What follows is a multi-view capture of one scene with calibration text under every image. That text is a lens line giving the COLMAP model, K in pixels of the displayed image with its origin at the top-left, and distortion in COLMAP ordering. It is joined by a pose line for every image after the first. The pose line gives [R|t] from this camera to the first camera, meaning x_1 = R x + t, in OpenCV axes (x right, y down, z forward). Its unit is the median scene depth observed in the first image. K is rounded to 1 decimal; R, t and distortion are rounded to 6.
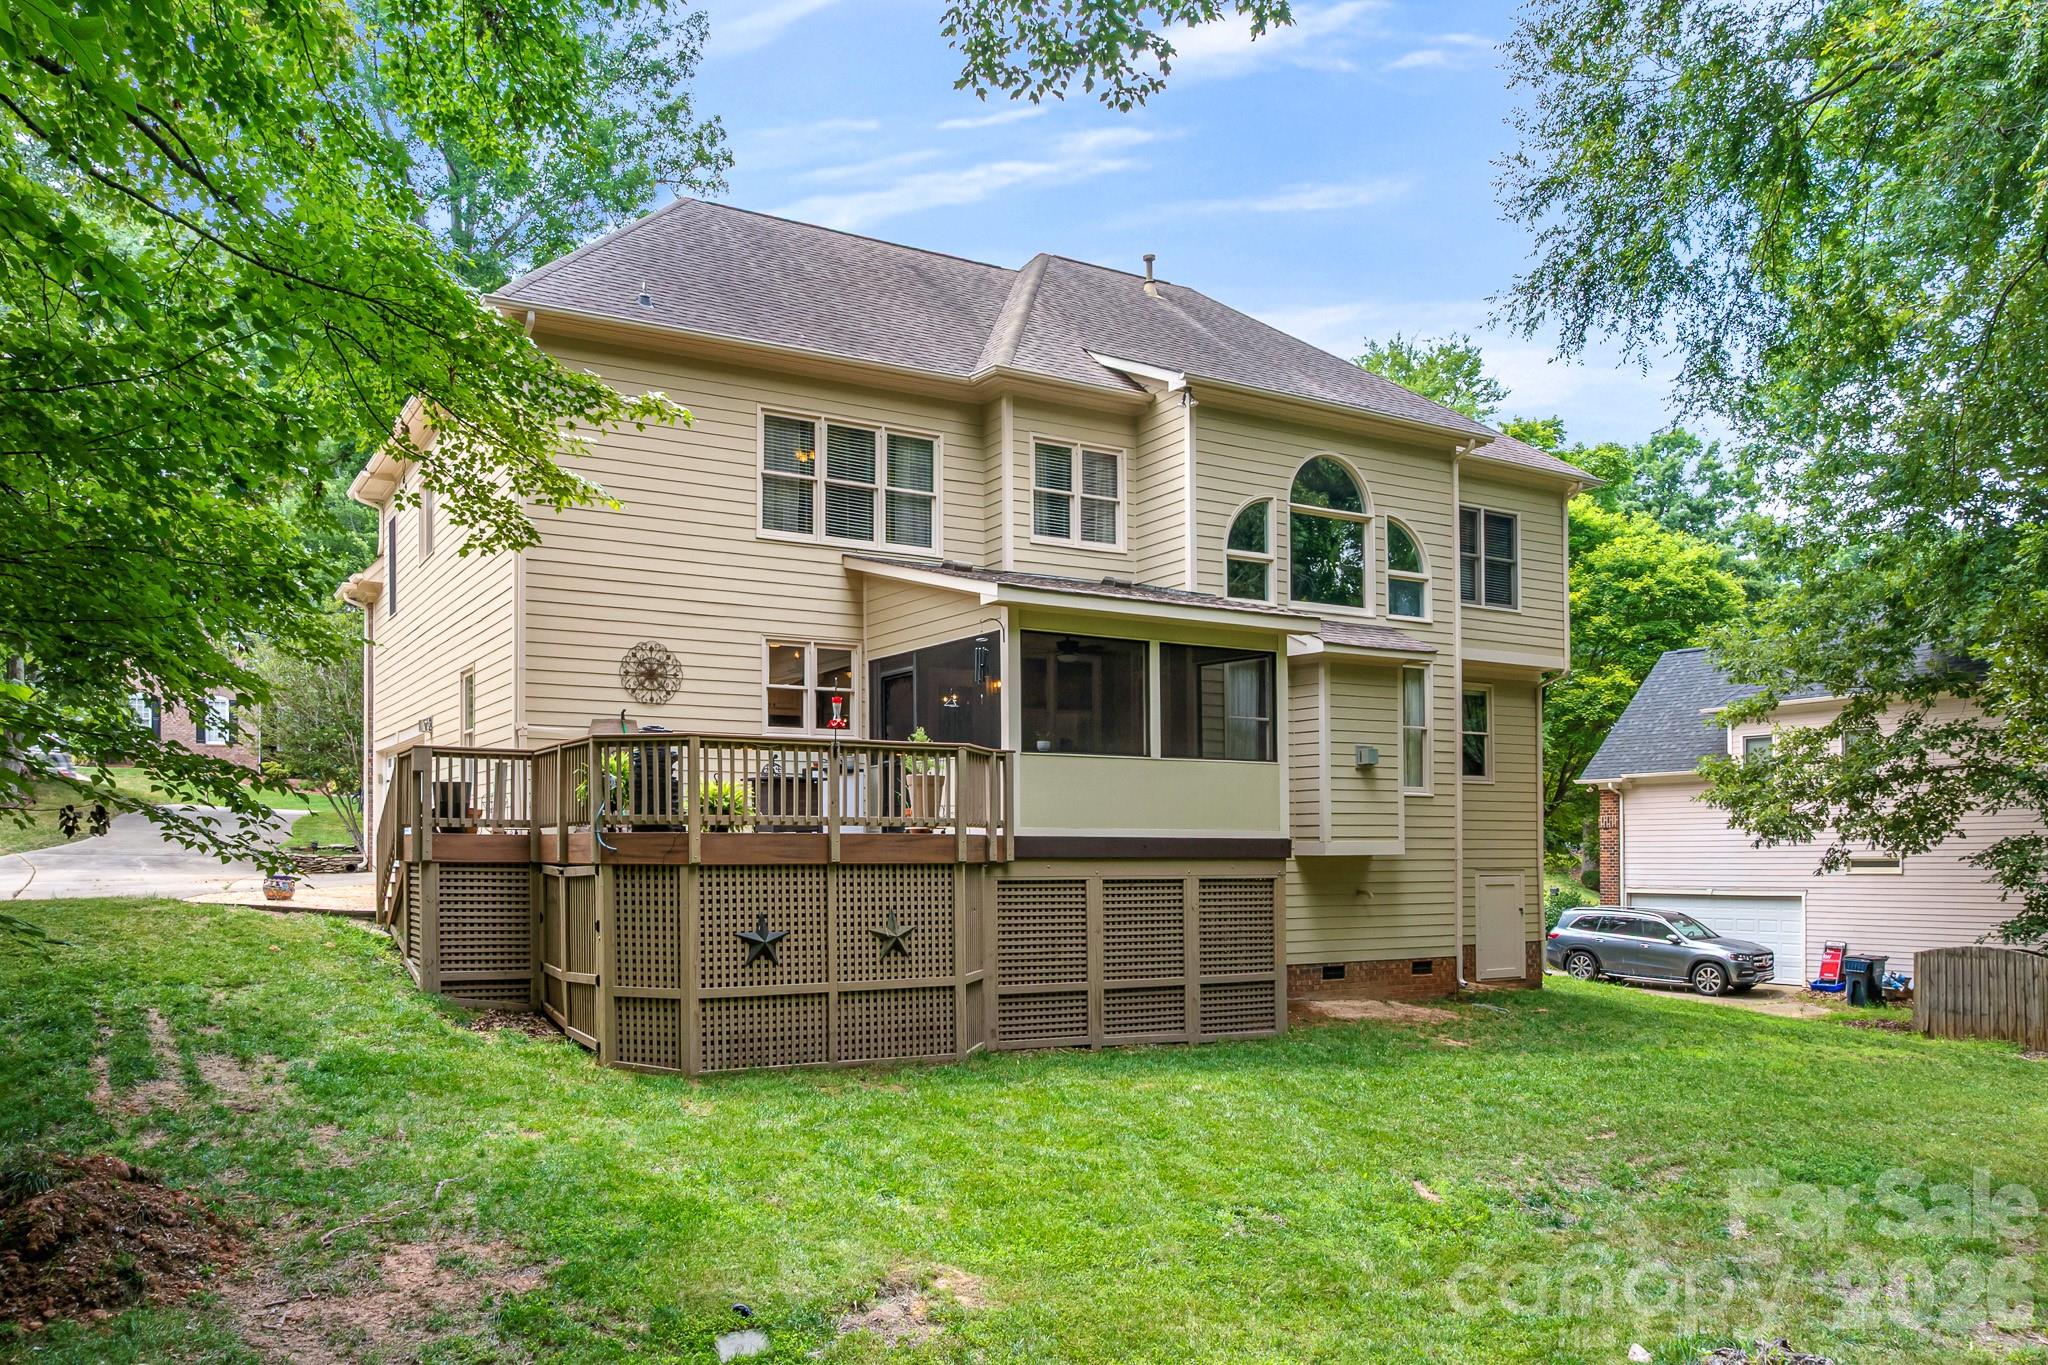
lens RADIAL K [[1426.2, 0, 1024.0], [0, 1426.2, 682.5], [0, 0, 1]] dist [0.002863, 0.000342]
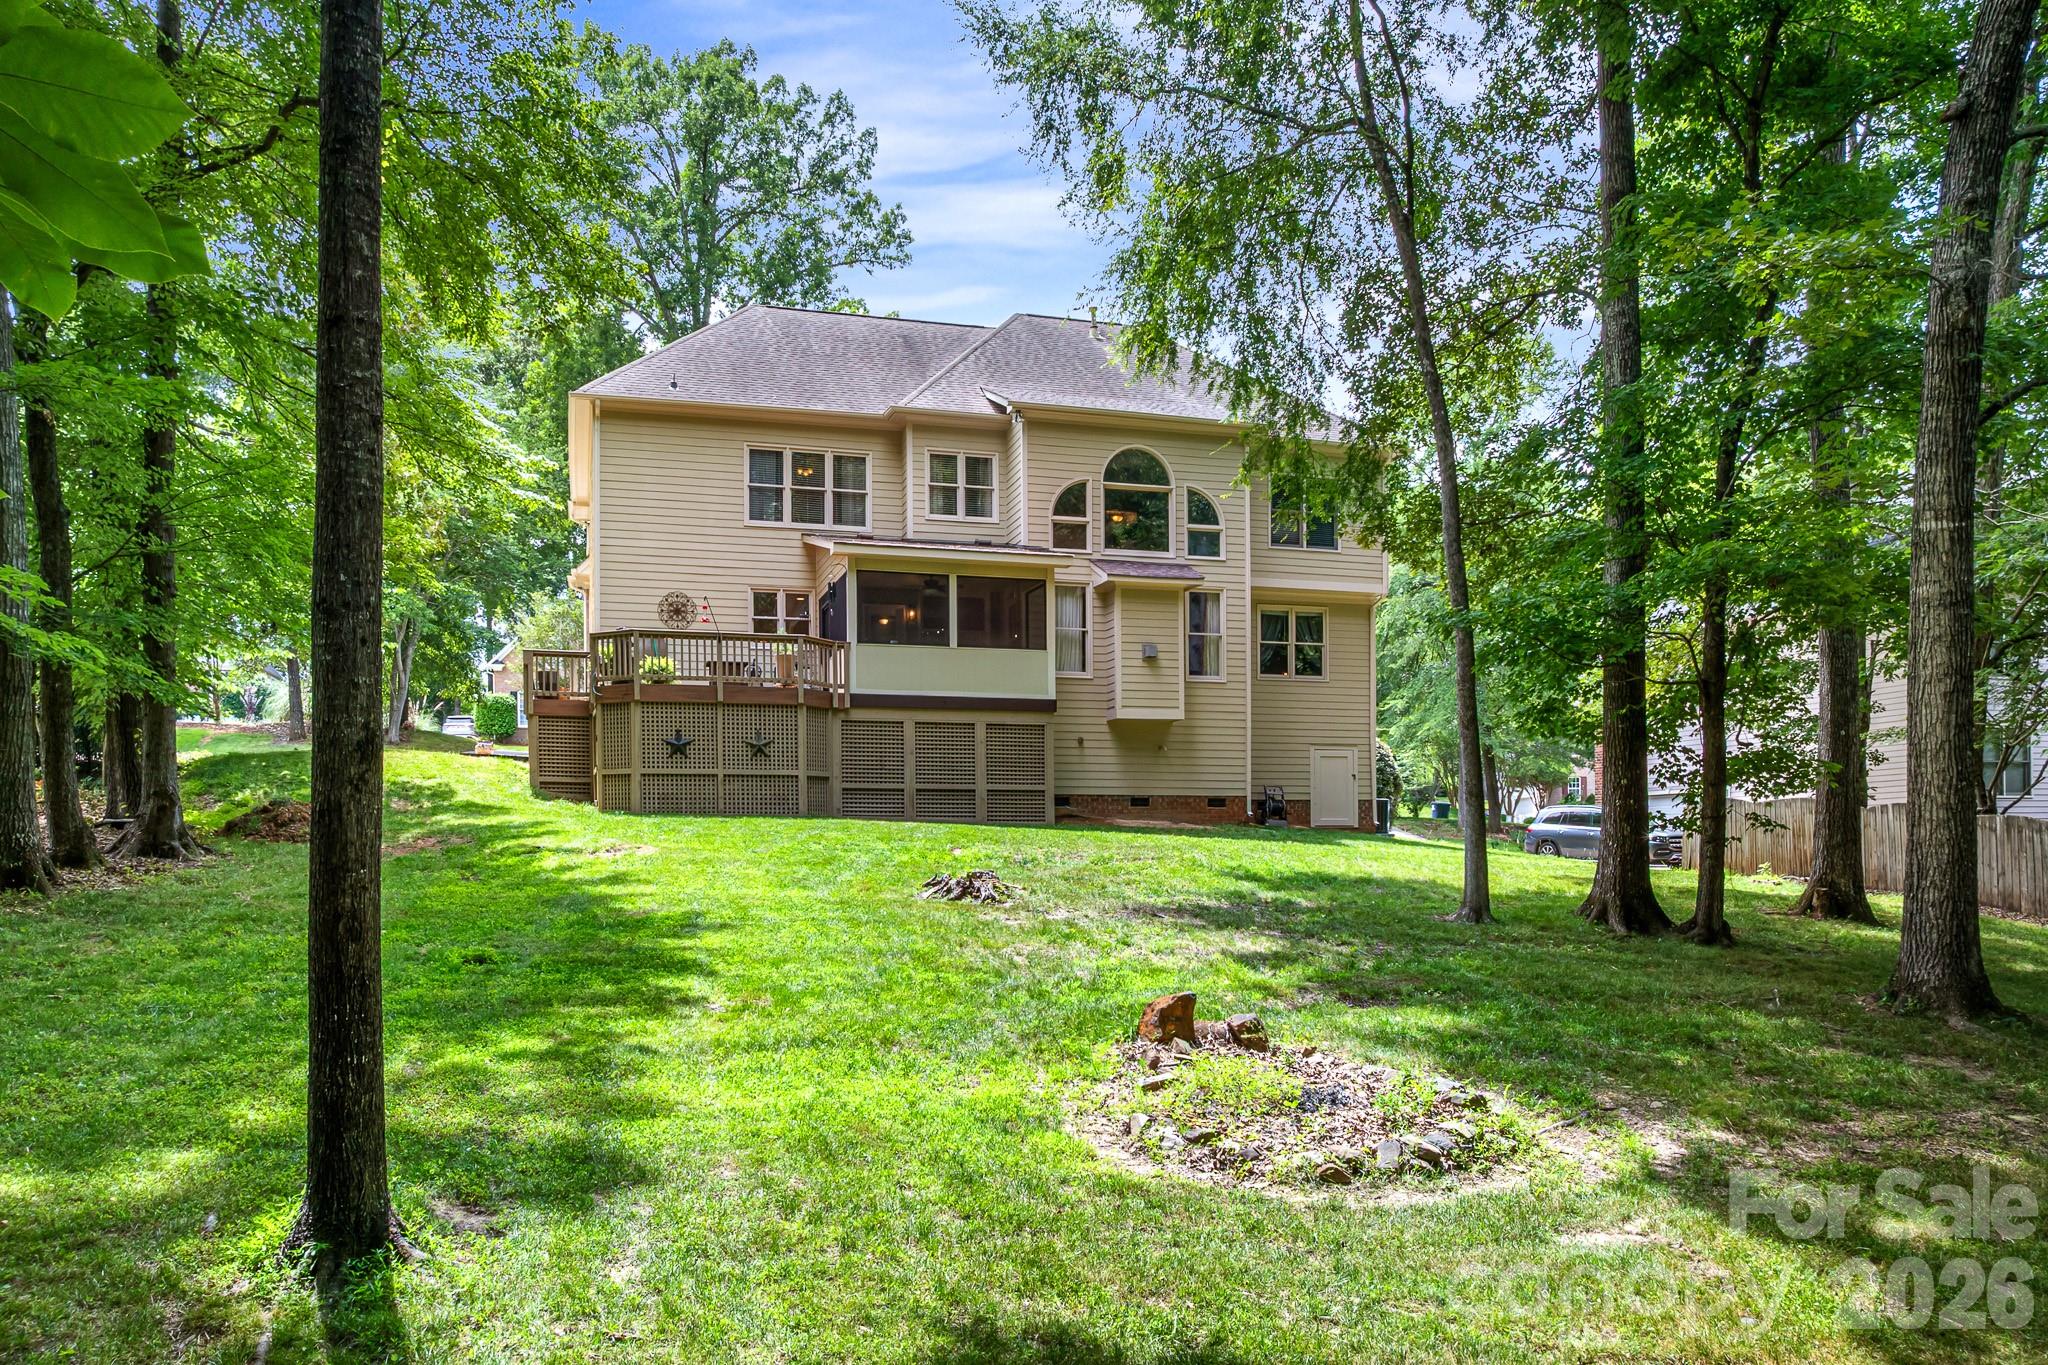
lens RADIAL K [[1416.6, 0, 1026.8], [0, 1416.6, 646.7], [0, 0, 1]] dist [0.043280, 0.000348]
pose [[0.966762, -0.037513, -0.252911, 0.488636], [0.030604, 0.999045, -0.031196, 0.088832], [0.253840, 0.022419, 0.966986, -0.437437]]
